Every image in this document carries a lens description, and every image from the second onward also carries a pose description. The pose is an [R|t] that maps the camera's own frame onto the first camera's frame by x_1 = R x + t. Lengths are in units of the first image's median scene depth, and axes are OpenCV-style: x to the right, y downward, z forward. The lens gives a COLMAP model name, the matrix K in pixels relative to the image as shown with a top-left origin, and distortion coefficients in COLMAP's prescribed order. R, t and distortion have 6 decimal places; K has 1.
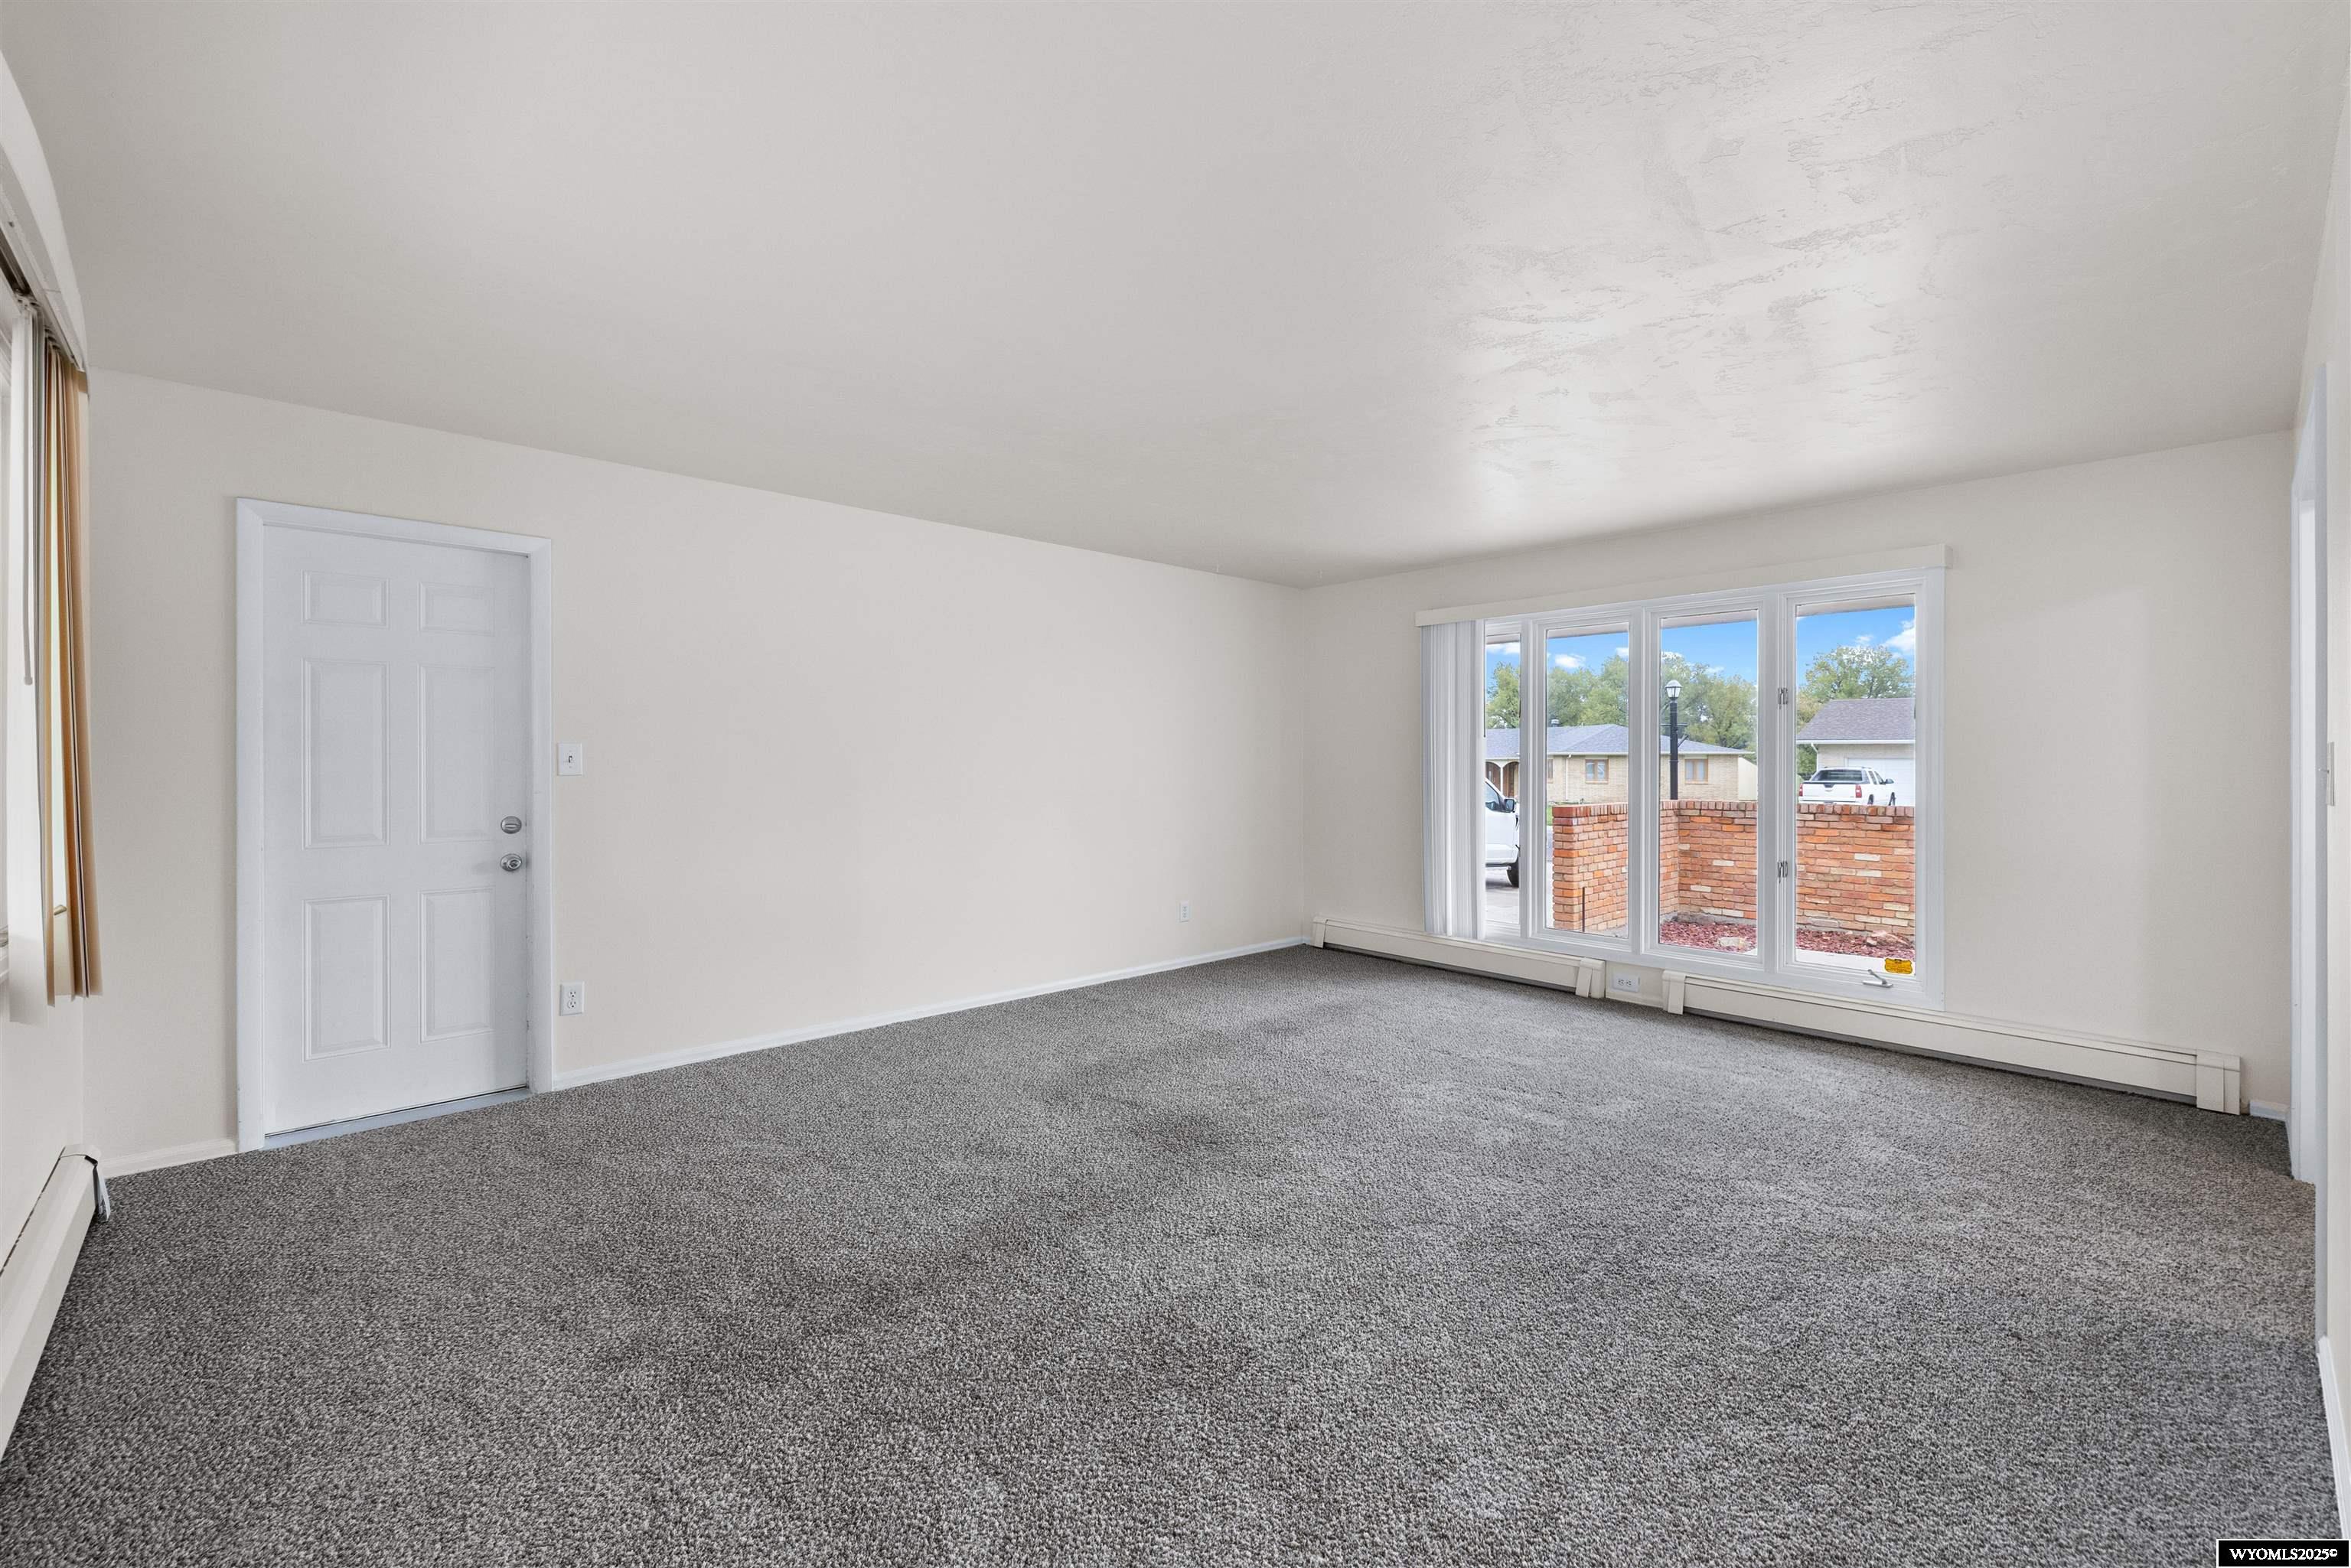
lens RADIAL K [[975.3, 0, 1175.5], [0, 975.3, 763.3], [0, 0, 1]] dist [0.001079, 0.000298]
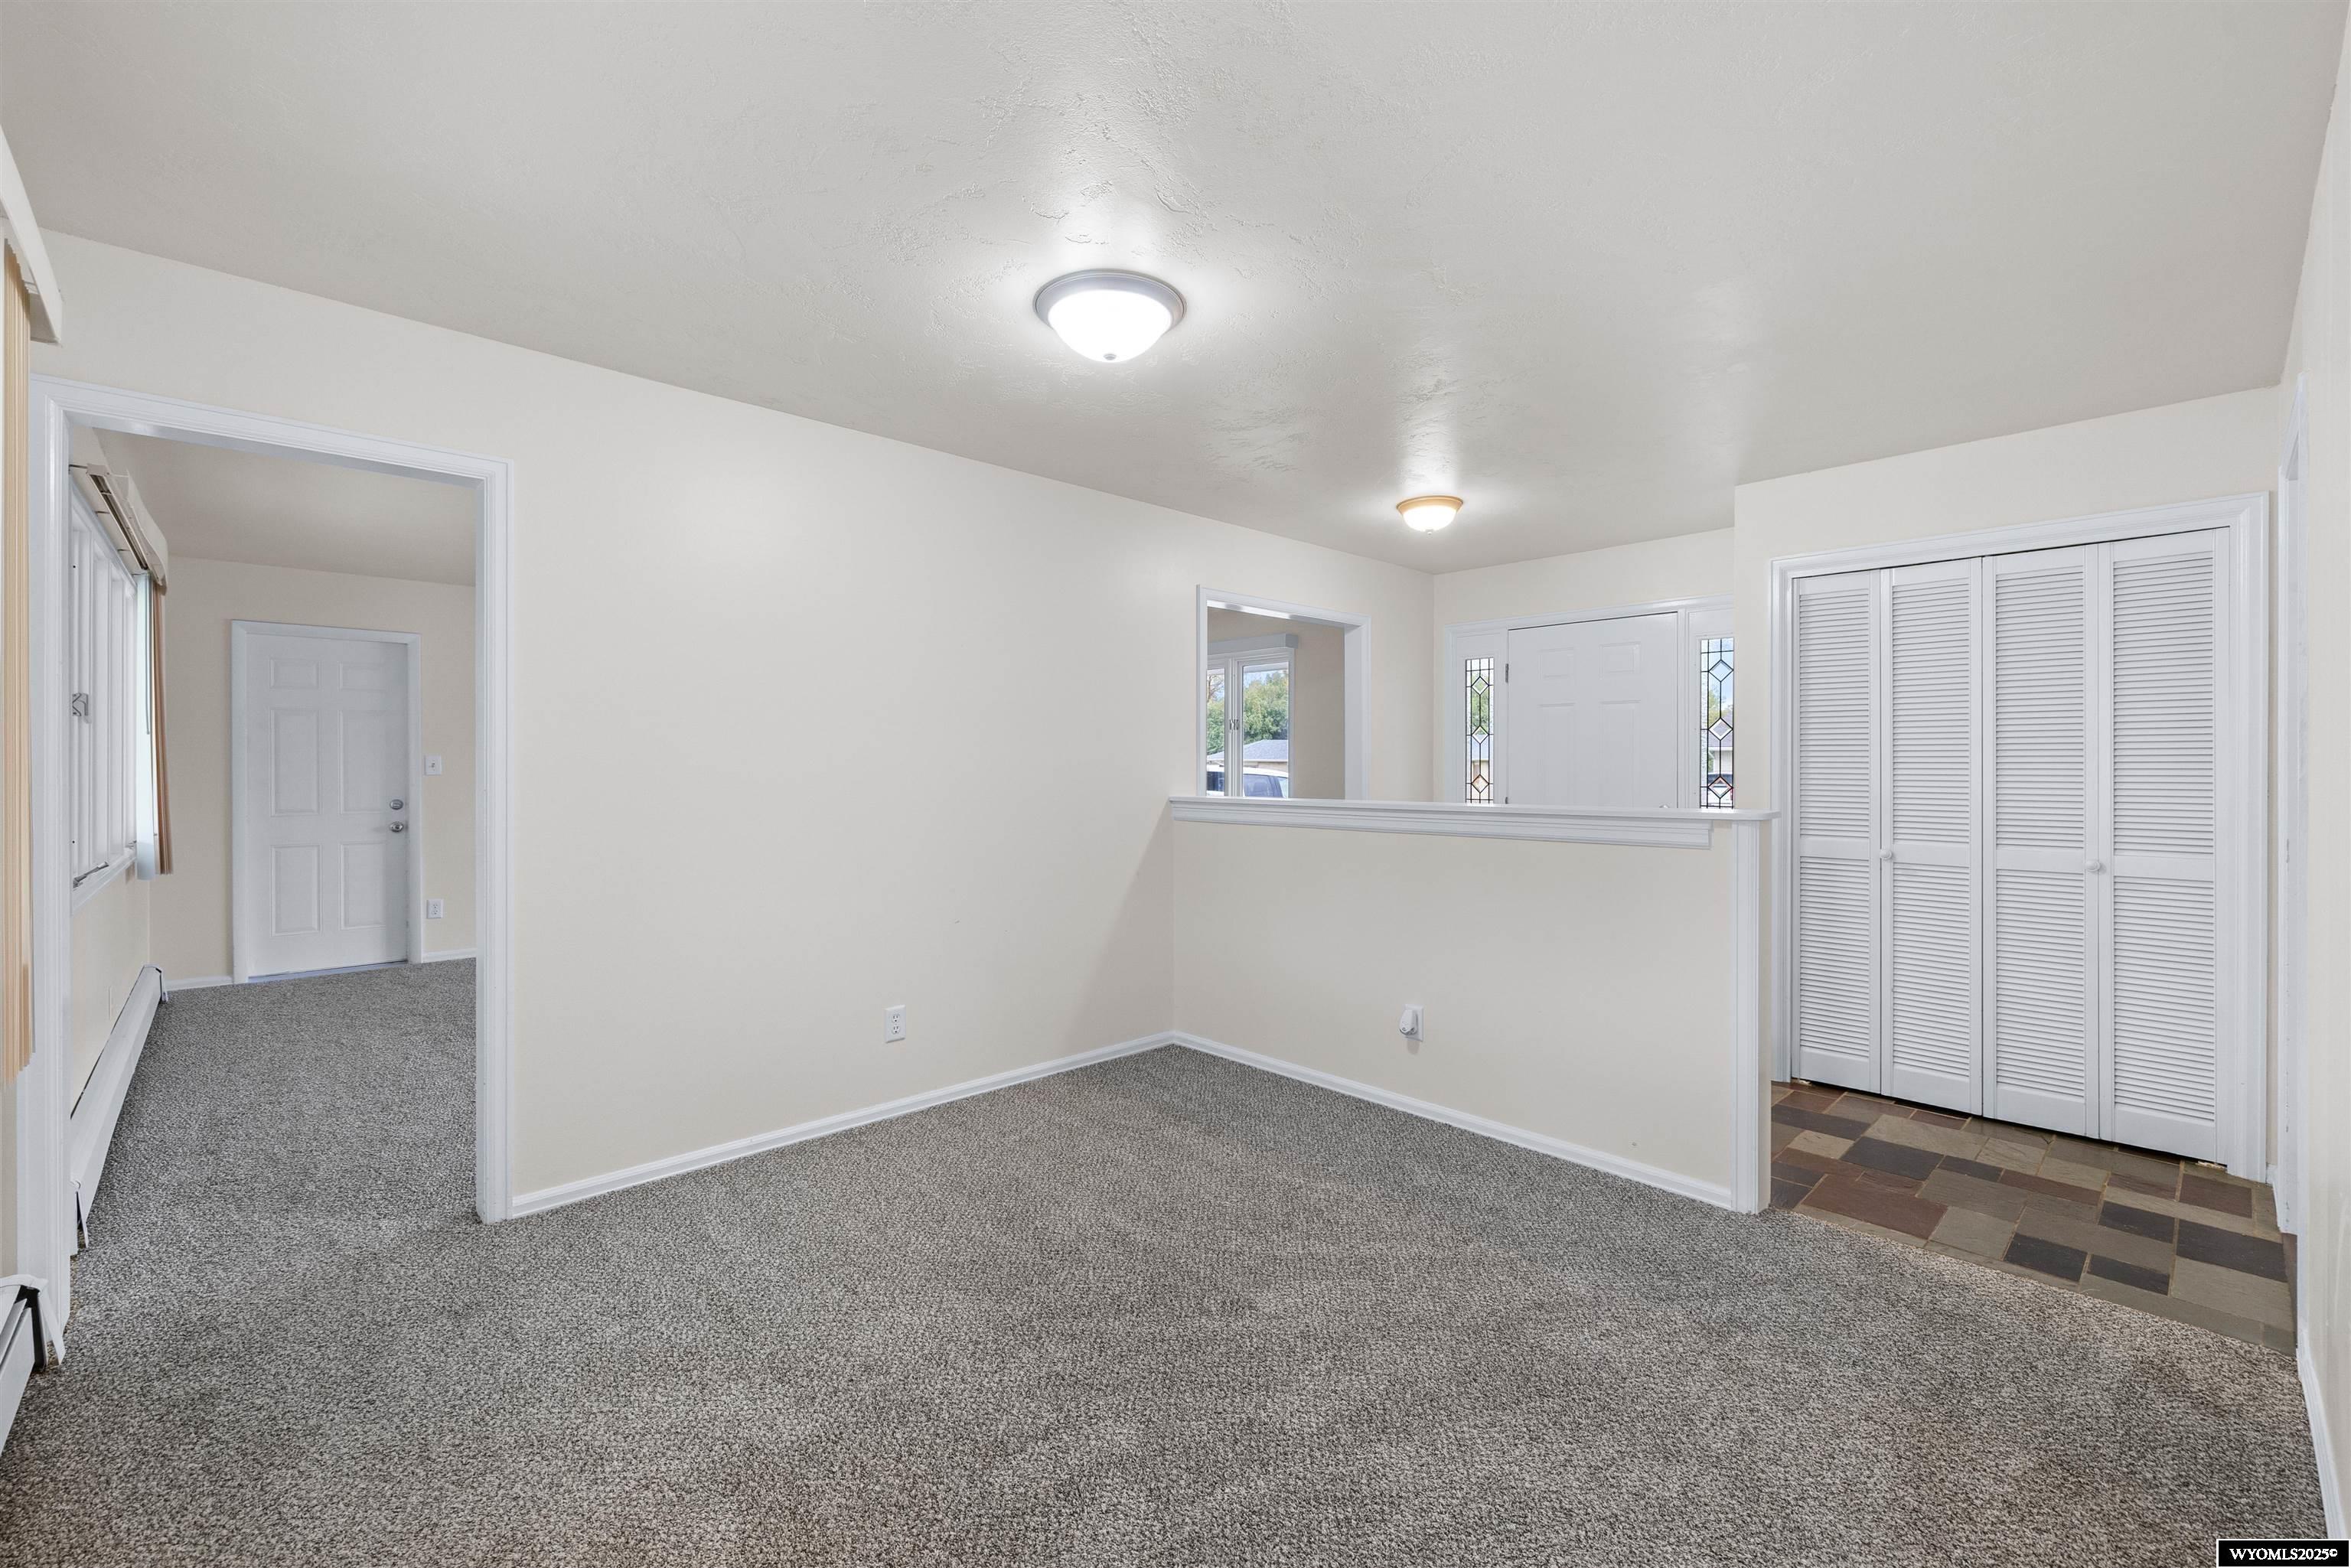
lens RADIAL K [[975.3, 0, 1185.9], [0, 975.3, 774.8], [0, 0, 1]] dist [0.001079, 0.000298]
pose [[0.999818, 0.001616, 0.018988, 0.655950], [-0.001700, 0.999989, 0.004408, 0.001872], [-0.018980, -0.004439, 0.999810, -0.717345]]
